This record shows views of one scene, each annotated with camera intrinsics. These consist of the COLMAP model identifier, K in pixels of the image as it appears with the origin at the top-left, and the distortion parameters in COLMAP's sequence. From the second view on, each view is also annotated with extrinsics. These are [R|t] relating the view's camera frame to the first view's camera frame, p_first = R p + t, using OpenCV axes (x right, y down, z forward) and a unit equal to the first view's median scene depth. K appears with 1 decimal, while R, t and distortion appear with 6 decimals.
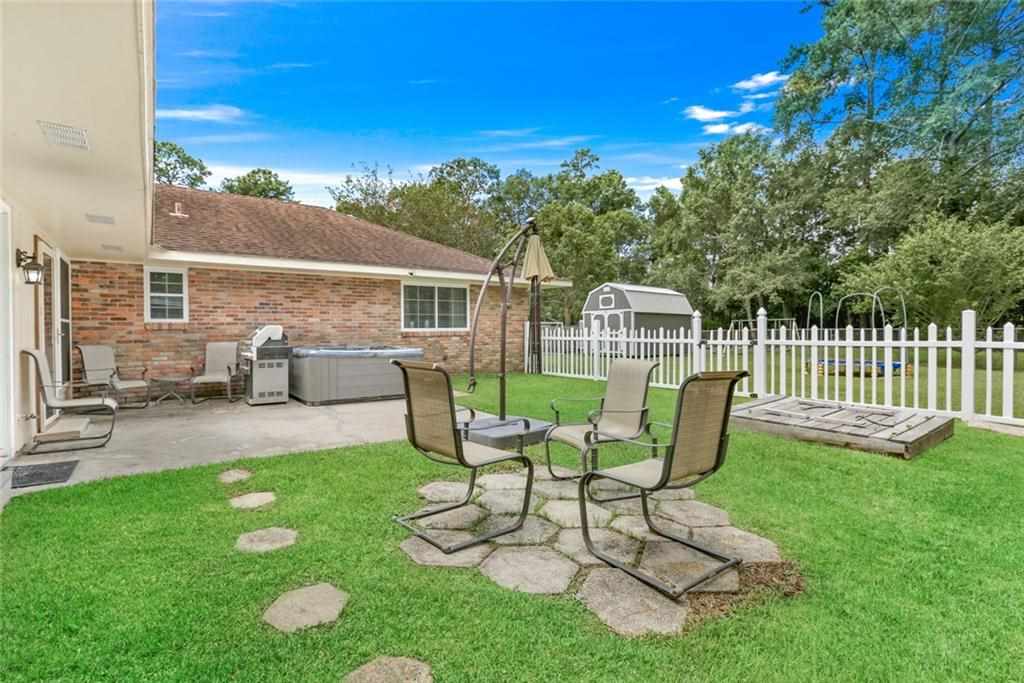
lens RADIAL K [[471.3, 0, 513.6], [0, 471.3, 343.2], [0, 0, 1]] dist [-0.026659, 0.000418]
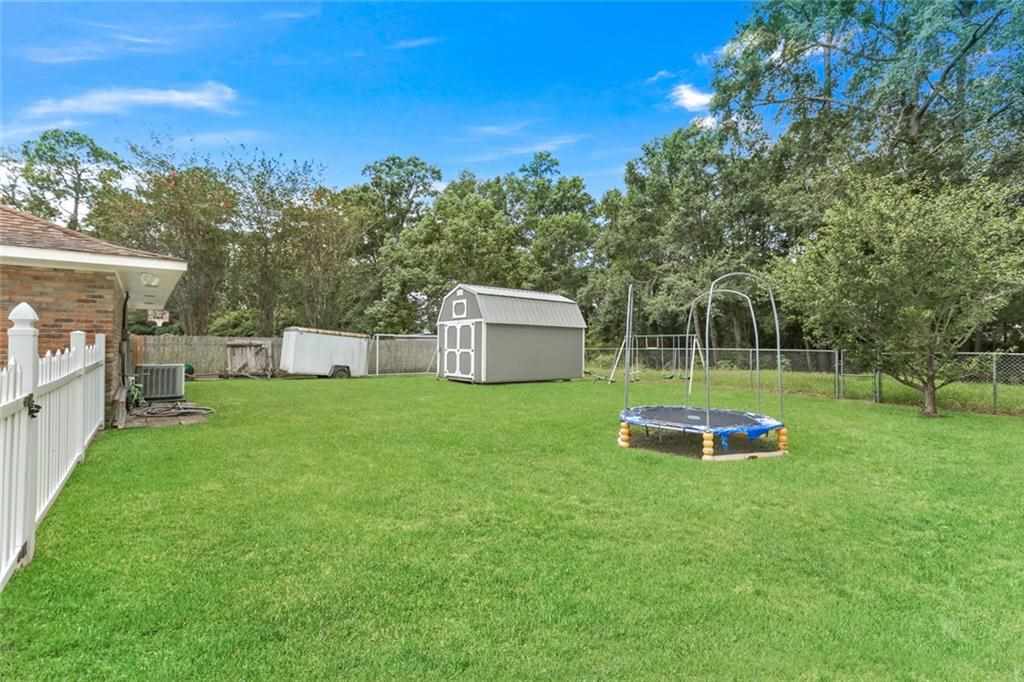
lens RADIAL K [[471.3, 0, 510.2], [0, 471.3, 336.7], [0, 0, 1]] dist [-0.026659, 0.000418]
pose [[0.999837, 0.015034, 0.009998, 0.245148], [-0.014607, 0.999033, -0.041463, -0.011586], [-0.010612, 0.041310, 0.999090, 0.216287]]
